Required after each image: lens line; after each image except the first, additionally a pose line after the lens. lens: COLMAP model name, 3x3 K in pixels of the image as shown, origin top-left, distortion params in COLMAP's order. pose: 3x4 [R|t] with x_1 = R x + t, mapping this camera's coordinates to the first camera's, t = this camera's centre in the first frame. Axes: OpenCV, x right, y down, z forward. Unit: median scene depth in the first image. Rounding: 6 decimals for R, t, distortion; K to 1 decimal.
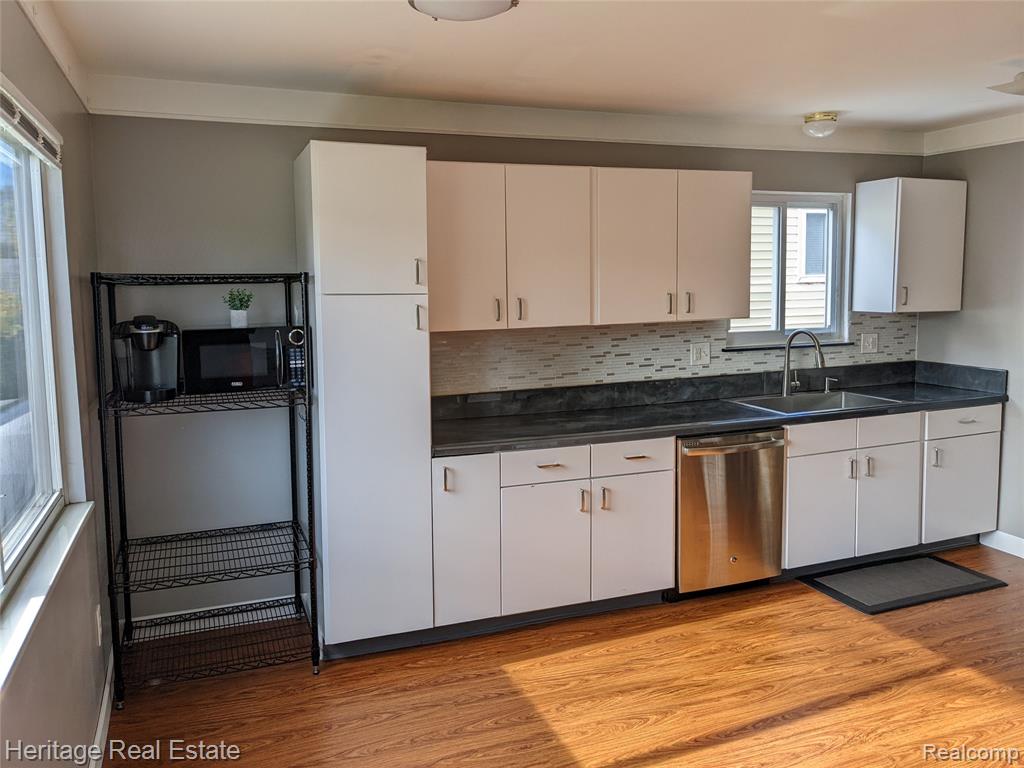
lens RADIAL K [[822.3, 0, 512.0], [0, 822.3, 384.0], [0, 0, 1]] dist [0.070857, -0.096356]
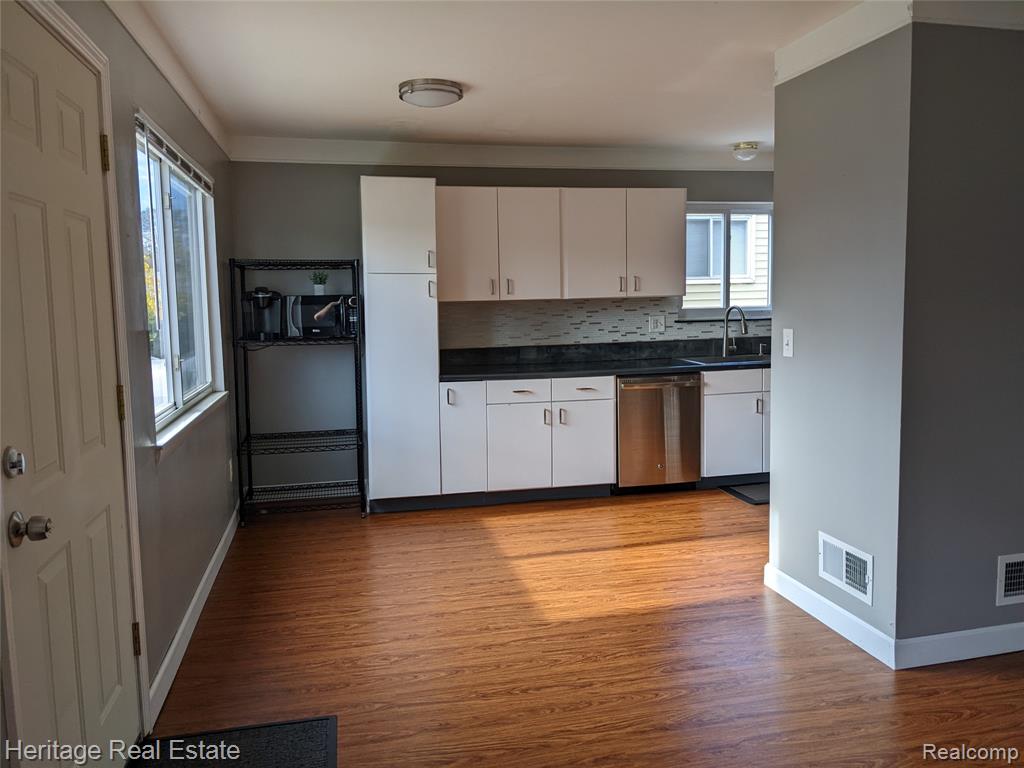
lens RADIAL K [[781.3, 0, 509.9], [0, 781.3, 387.9], [0, 0, 1]] dist [0.109774, -0.186326]
pose [[0.990804, 0.015910, -0.134367, 0.207594], [-0.015766, 0.999873, 0.002139, 0.087595], [0.134384, -0.000001, 0.990929, -0.382609]]
